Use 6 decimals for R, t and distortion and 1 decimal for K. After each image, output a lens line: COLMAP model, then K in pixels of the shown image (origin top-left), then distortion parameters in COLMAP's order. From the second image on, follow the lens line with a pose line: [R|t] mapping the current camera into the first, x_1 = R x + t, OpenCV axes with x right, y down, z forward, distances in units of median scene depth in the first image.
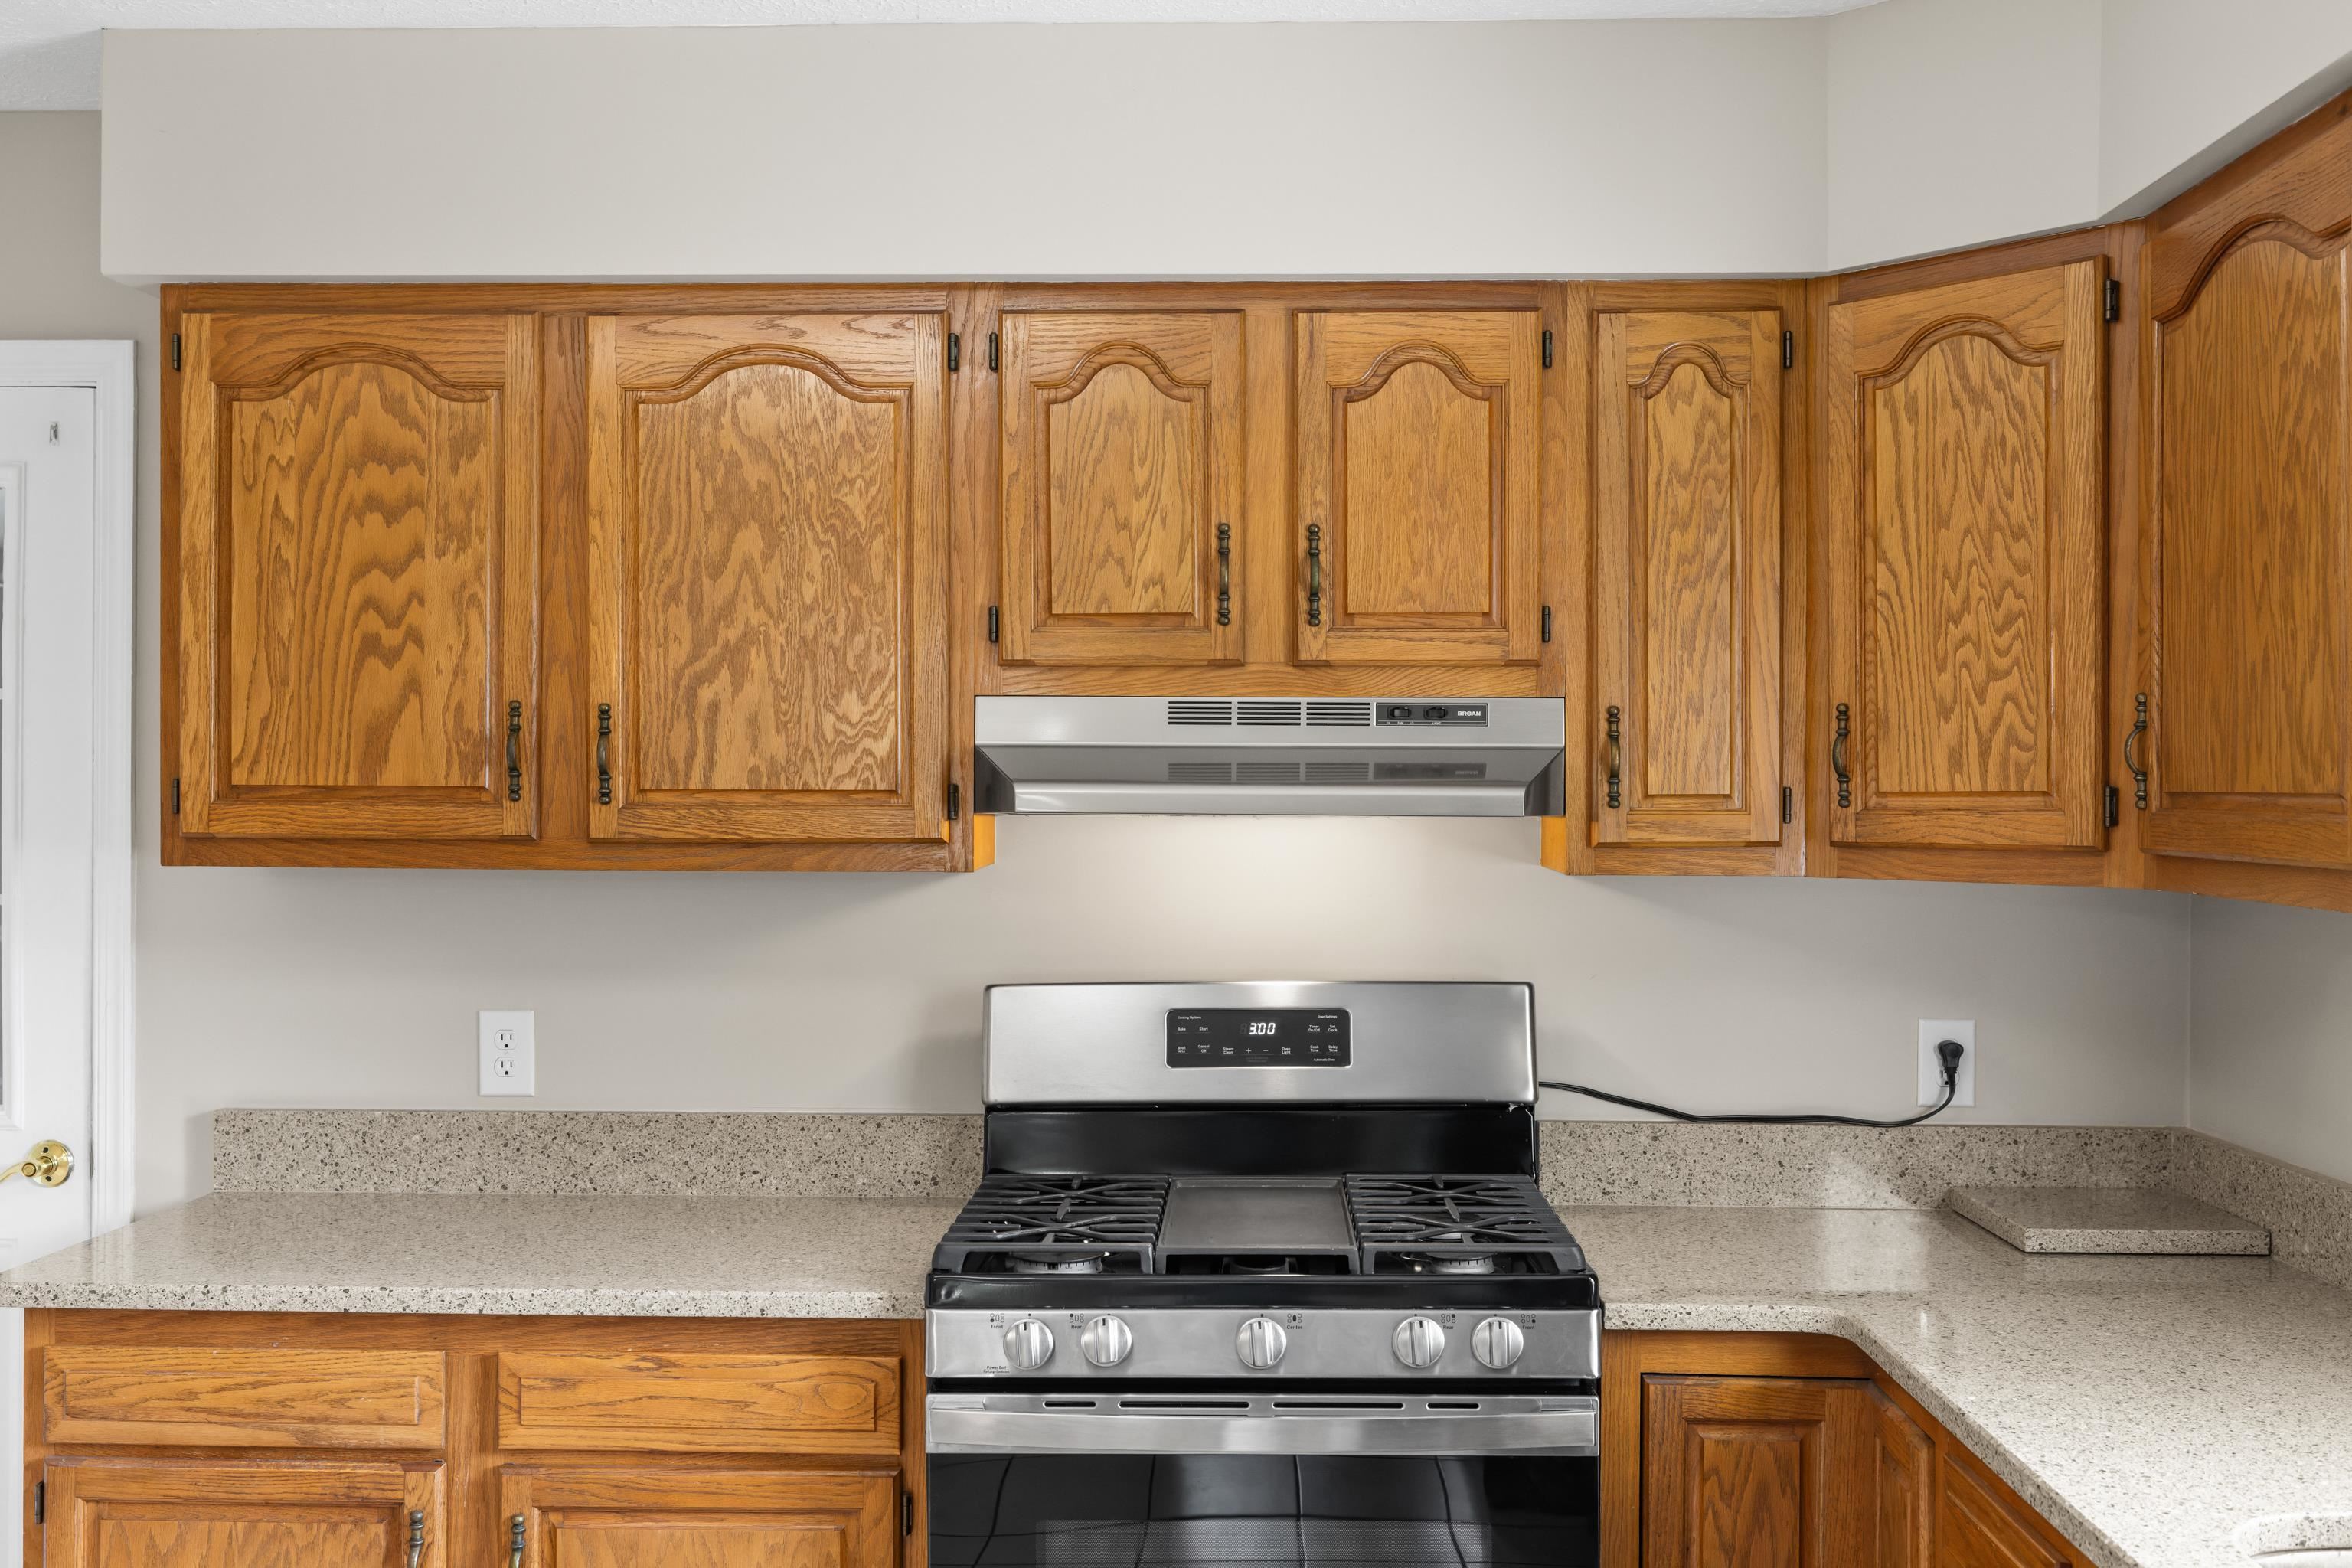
lens RADIAL K [[2278.5, 0, 1186.9], [0, 2278.5, 799.5], [0, 0, 1]] dist [0.003569, 0.000000]
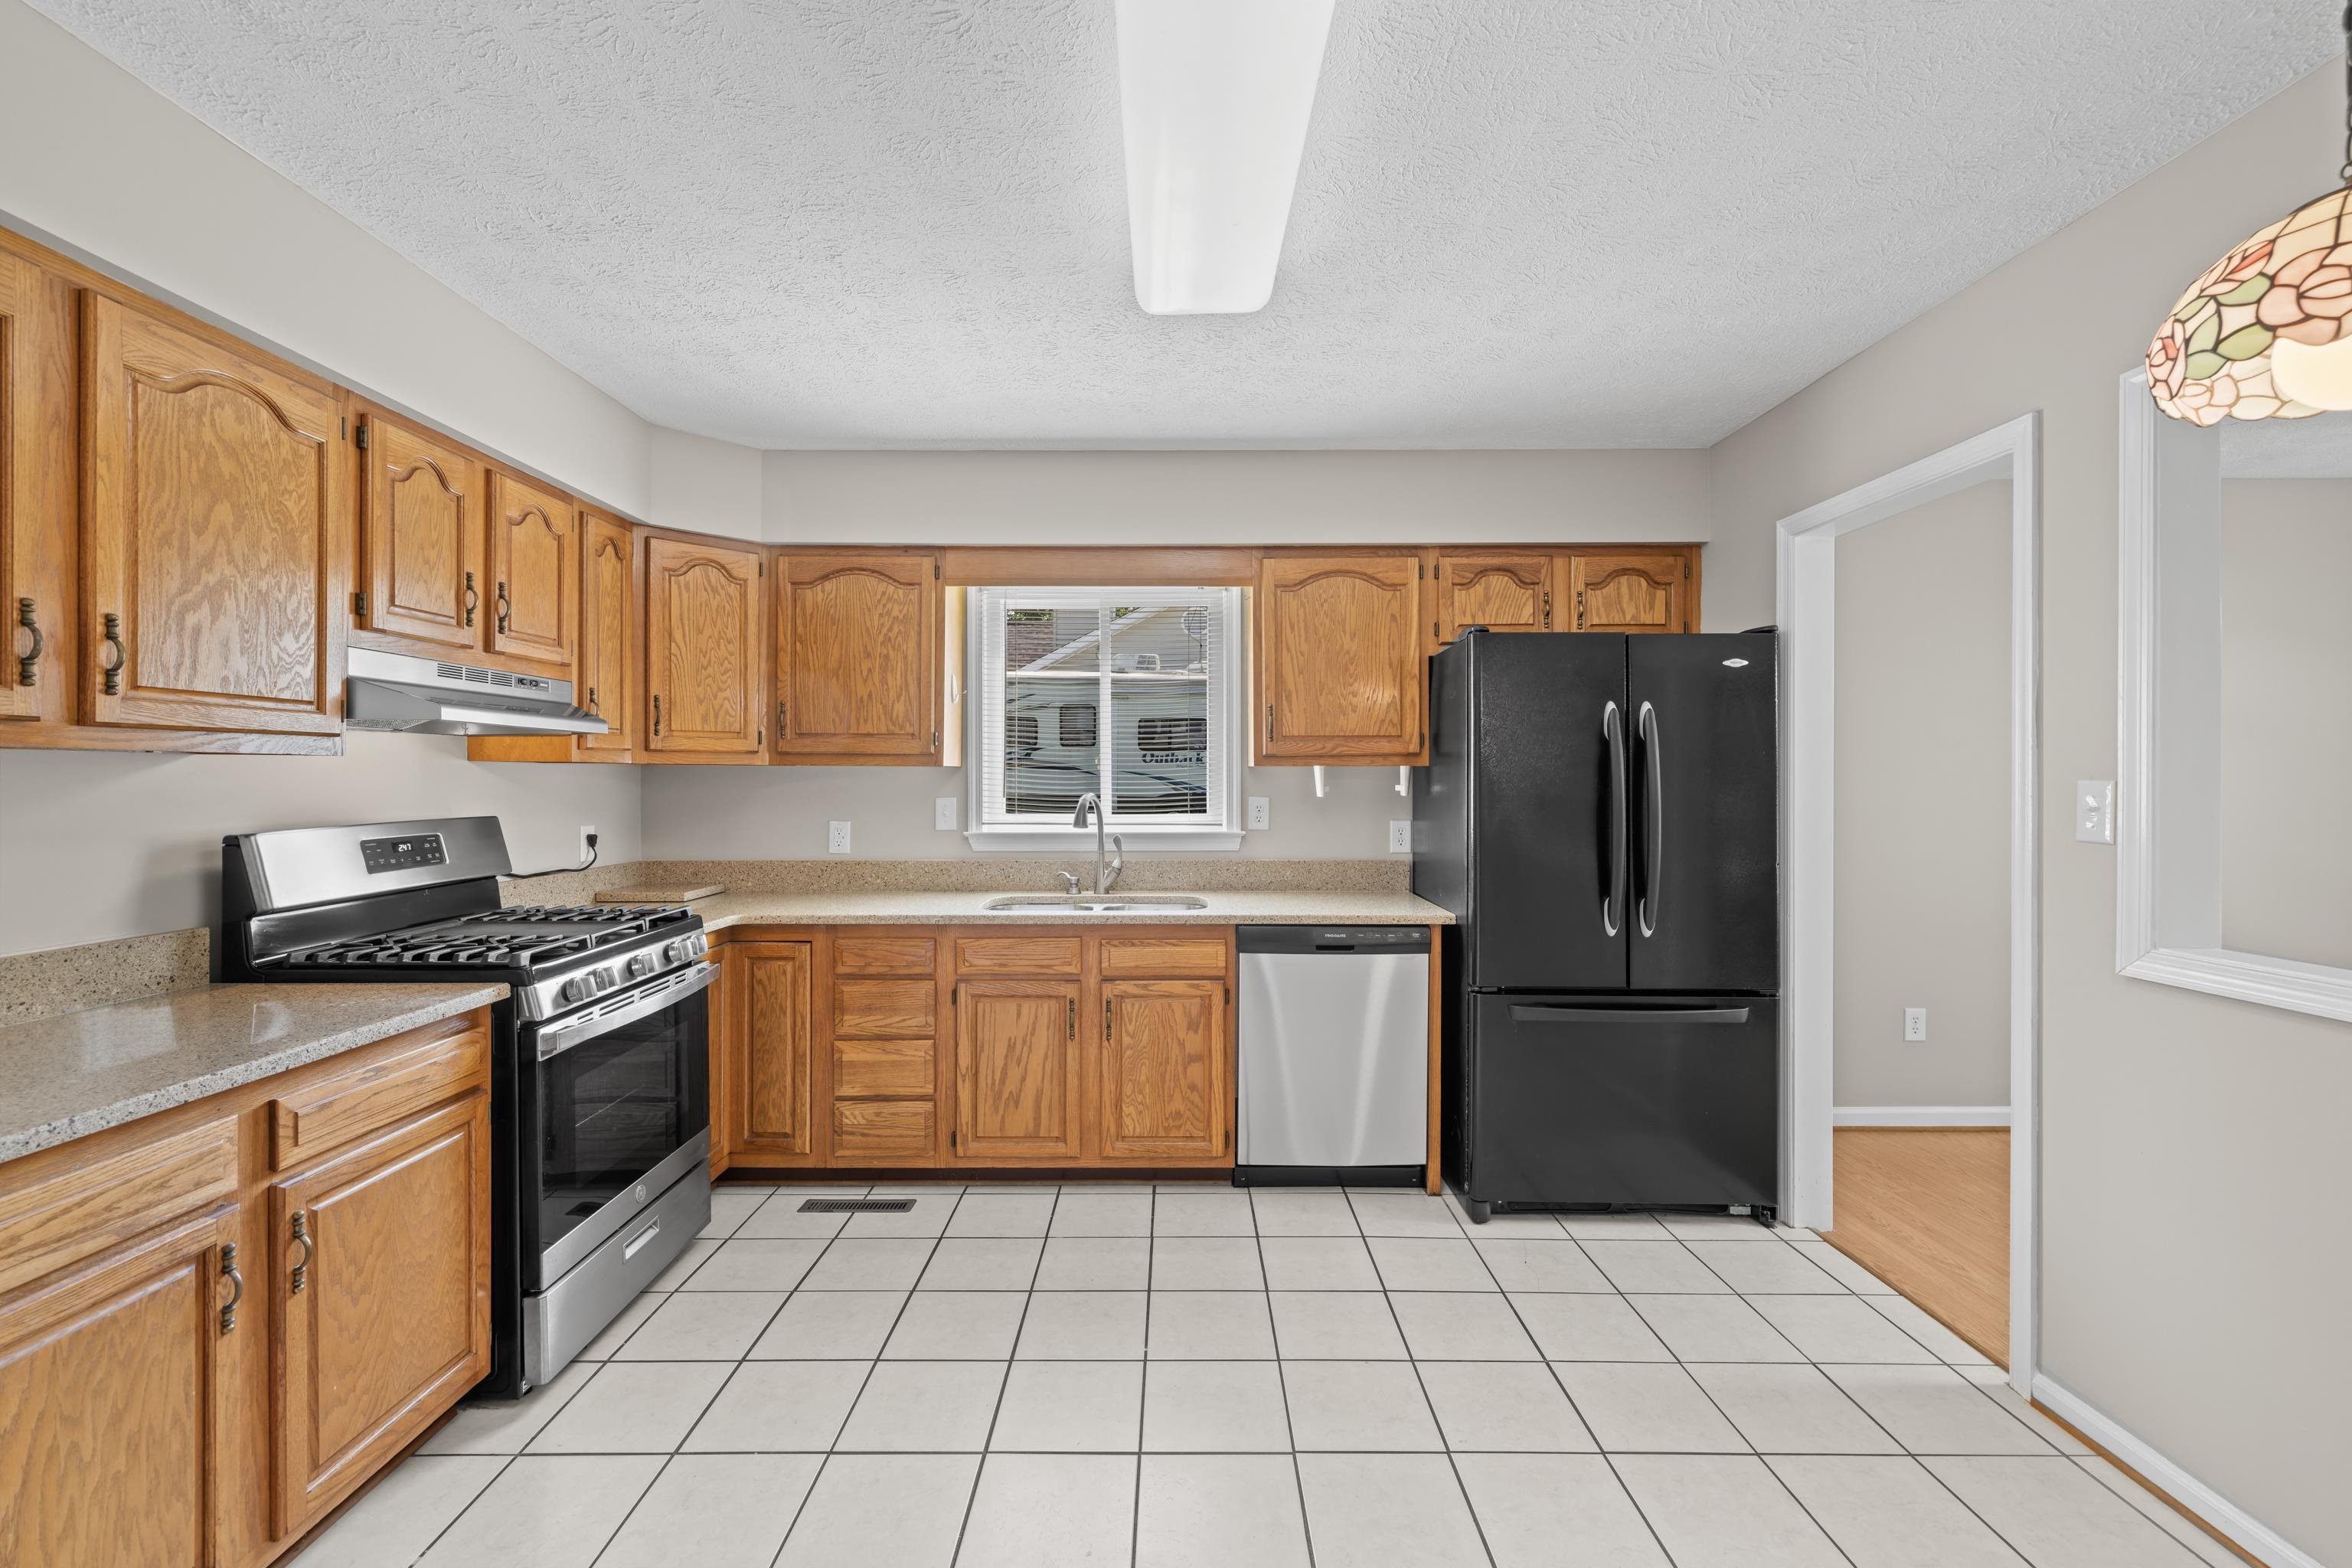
lens RADIAL K [[988.8, 0, 1175.9], [0, 988.8, 779.0], [0, 0, 1]] dist [0.001330, 0.000316]
pose [[-0.032296, -0.005598, 0.999463, -0.816564], [0.002286, 0.999981, 0.005675, 0.045982], [-0.999476, 0.002468, -0.032283, 0.441124]]
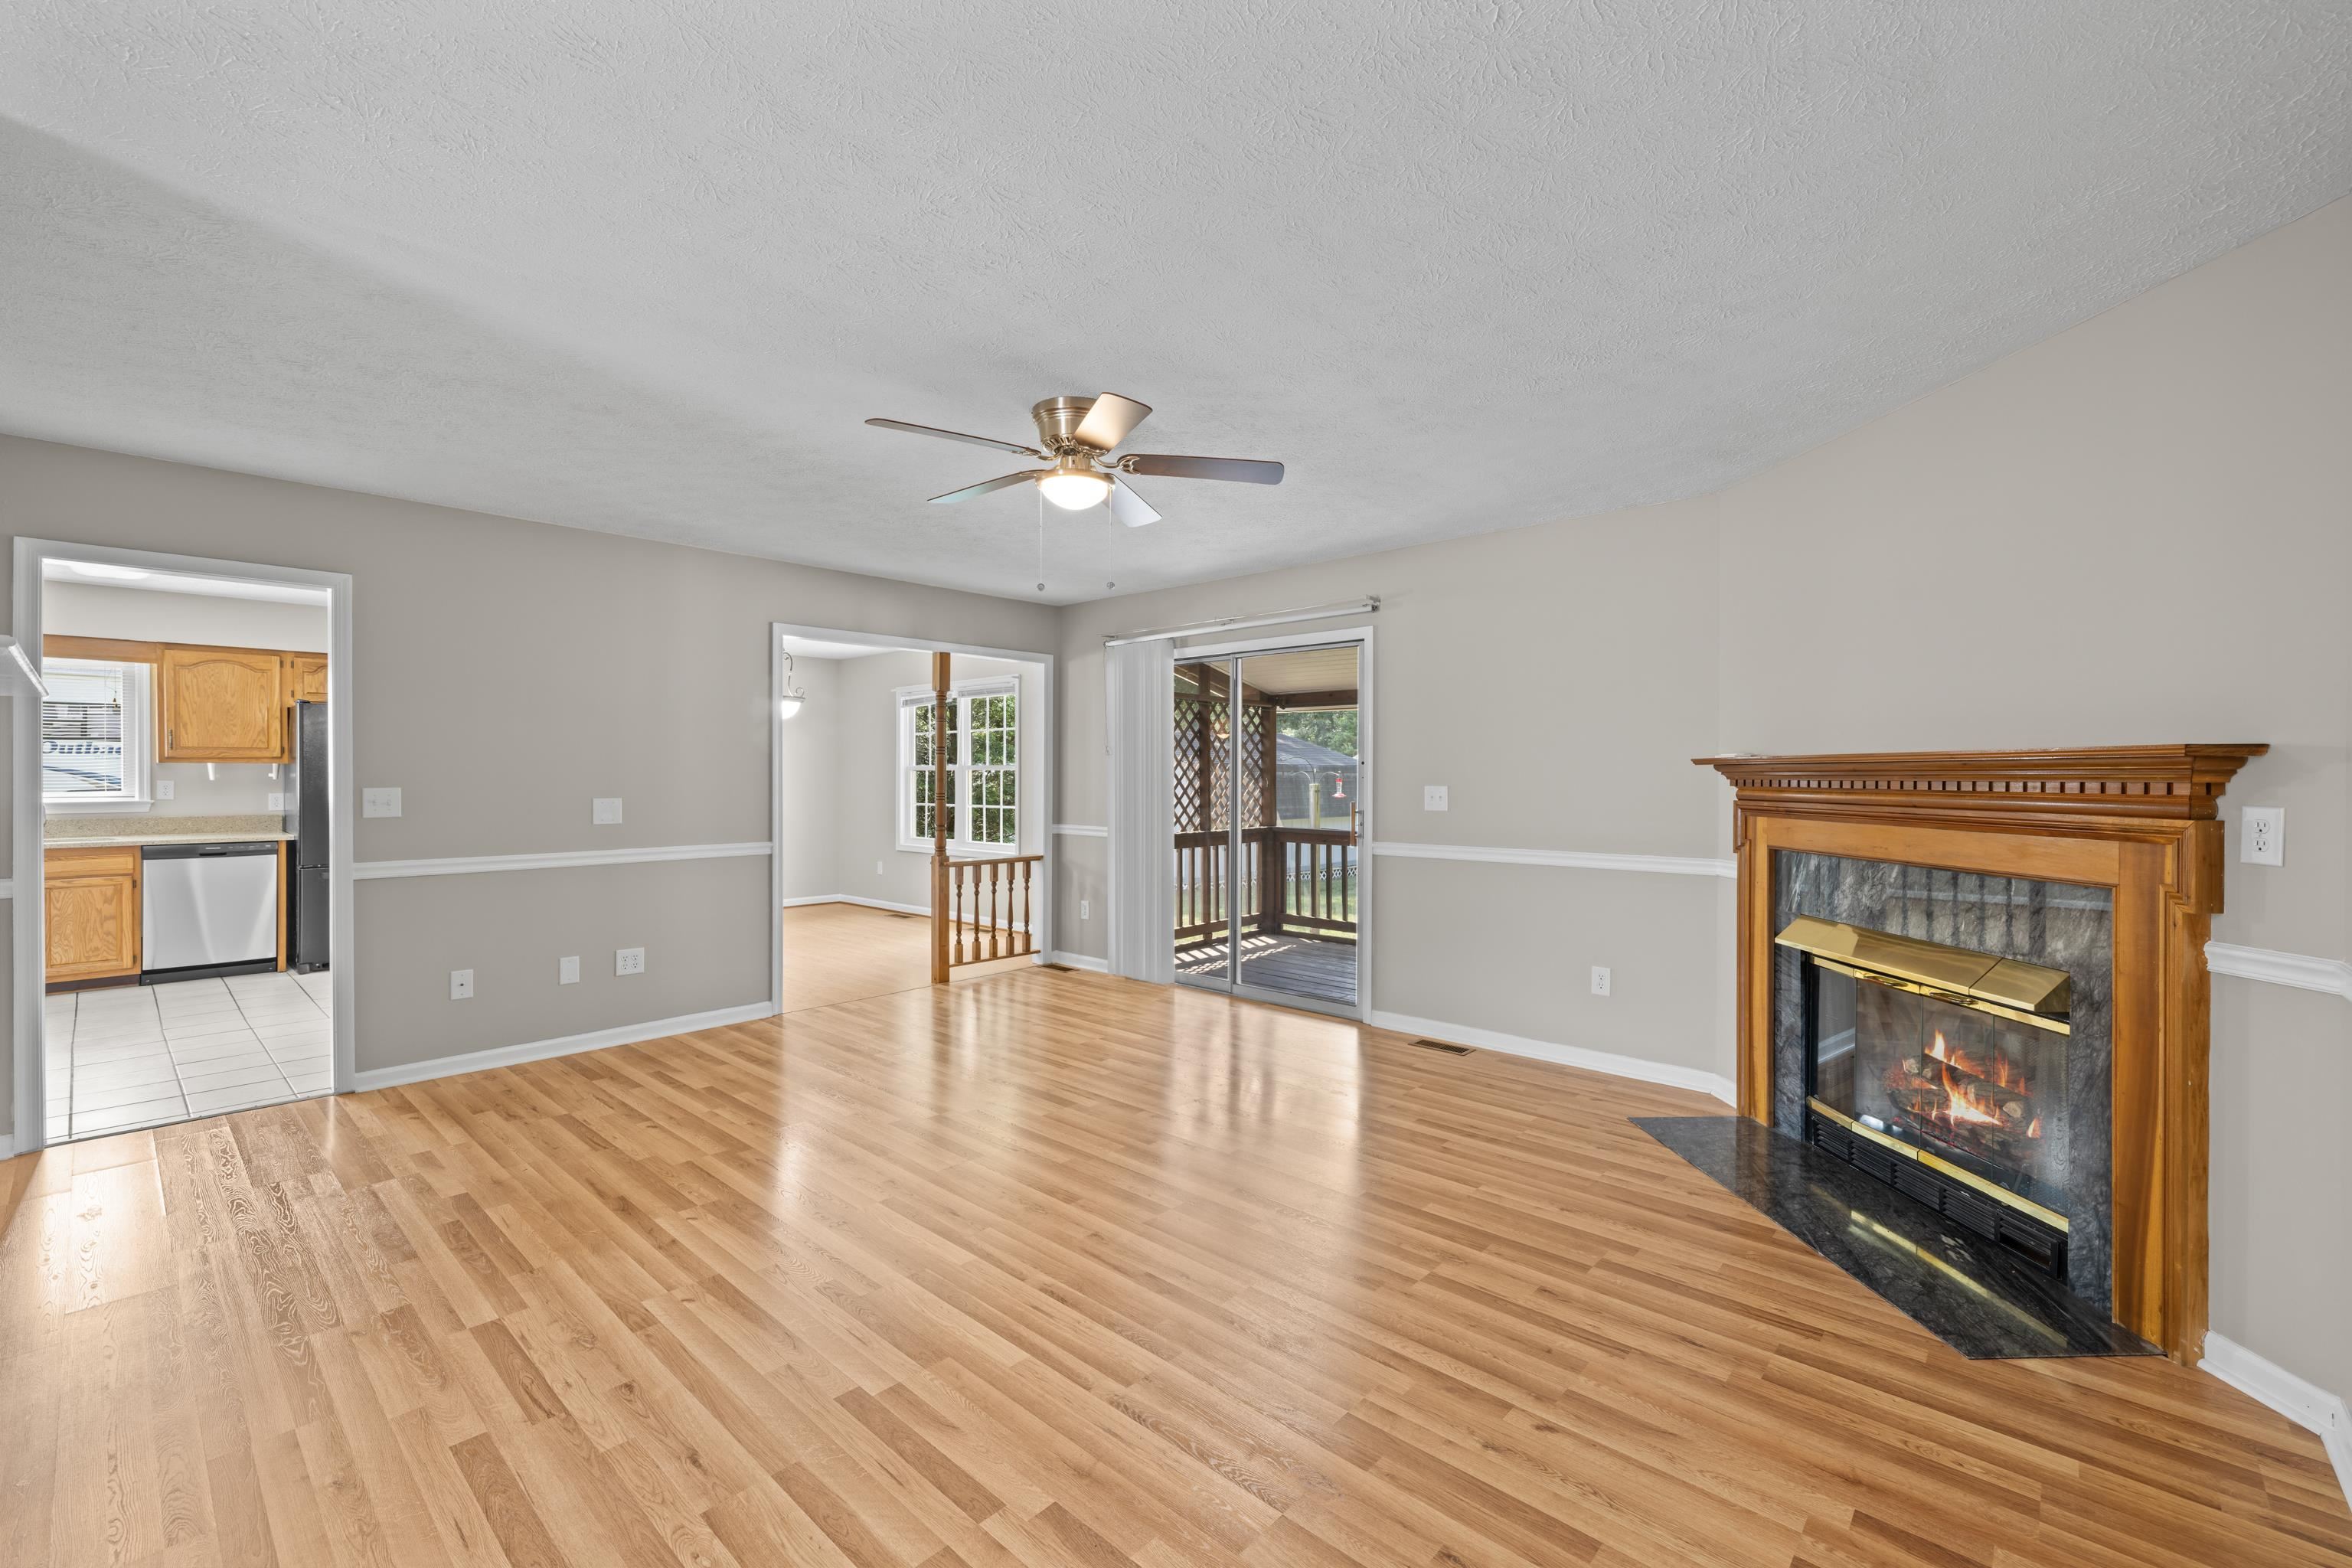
lens RADIAL K [[988.8, 0, 1171.6], [0, 988.8, 777.1], [0, 0, 1]] dist [0.001330, 0.000316]
pose [[-0.757119, -0.008566, 0.653221, -2.688203], [-0.003929, 0.999956, 0.008559, 0.041471], [-0.653265, 0.003913, -0.757119, 0.500102]]
